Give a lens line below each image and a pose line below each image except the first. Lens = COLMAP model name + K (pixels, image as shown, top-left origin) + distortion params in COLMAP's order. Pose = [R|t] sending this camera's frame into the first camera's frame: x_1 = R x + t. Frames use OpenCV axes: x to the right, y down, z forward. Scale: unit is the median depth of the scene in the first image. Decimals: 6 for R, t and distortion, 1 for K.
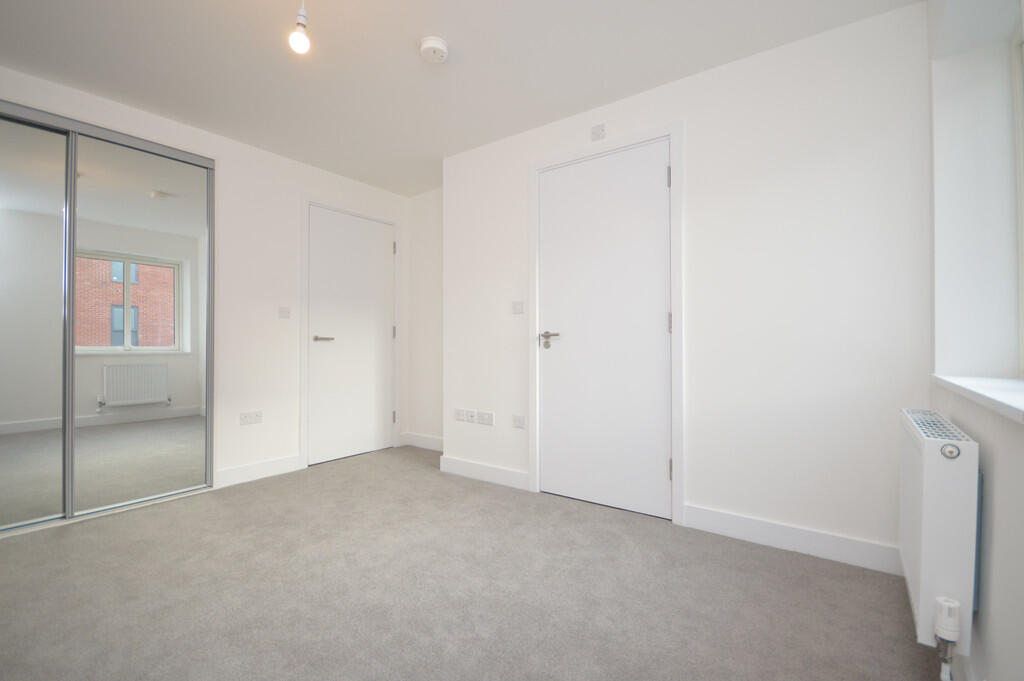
lens RADIAL K [[450.9, 0, 518.1], [0, 450.9, 343.7], [0, 0, 1]] dist [-0.013576, -0.003055]
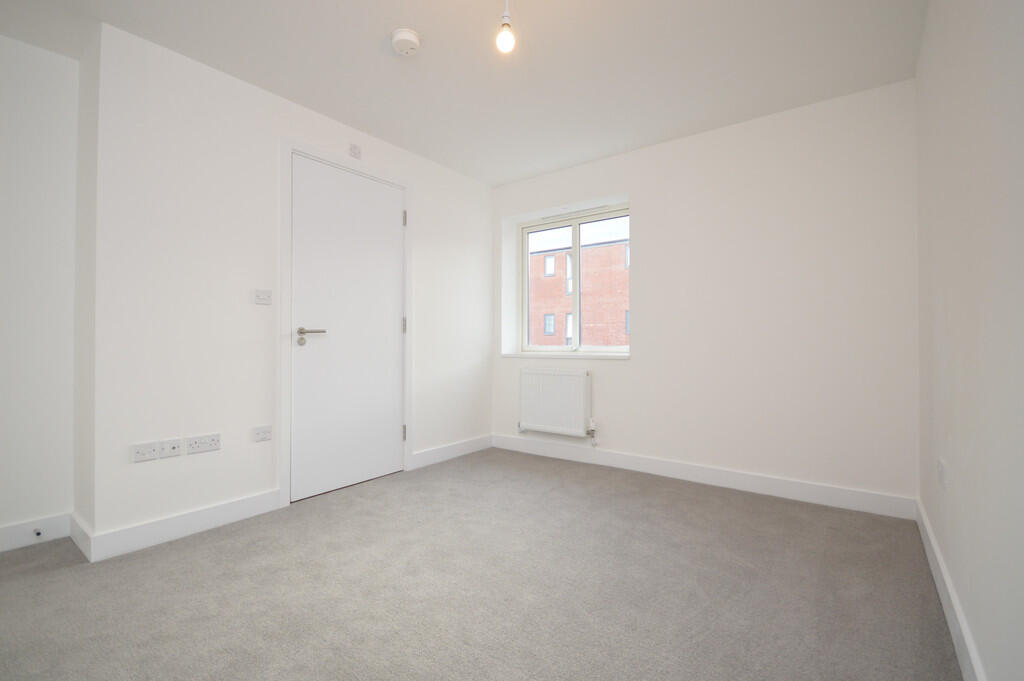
lens RADIAL K [[450.9, 0, 510.3], [0, 450.9, 344.2], [0, 0, 1]] dist [-0.013576, -0.003055]
pose [[0.023798, -0.004607, 0.999706, -0.859947], [-0.001018, 0.999989, 0.004633, 0.002897], [-0.999716, -0.001128, 0.023793, 0.544233]]
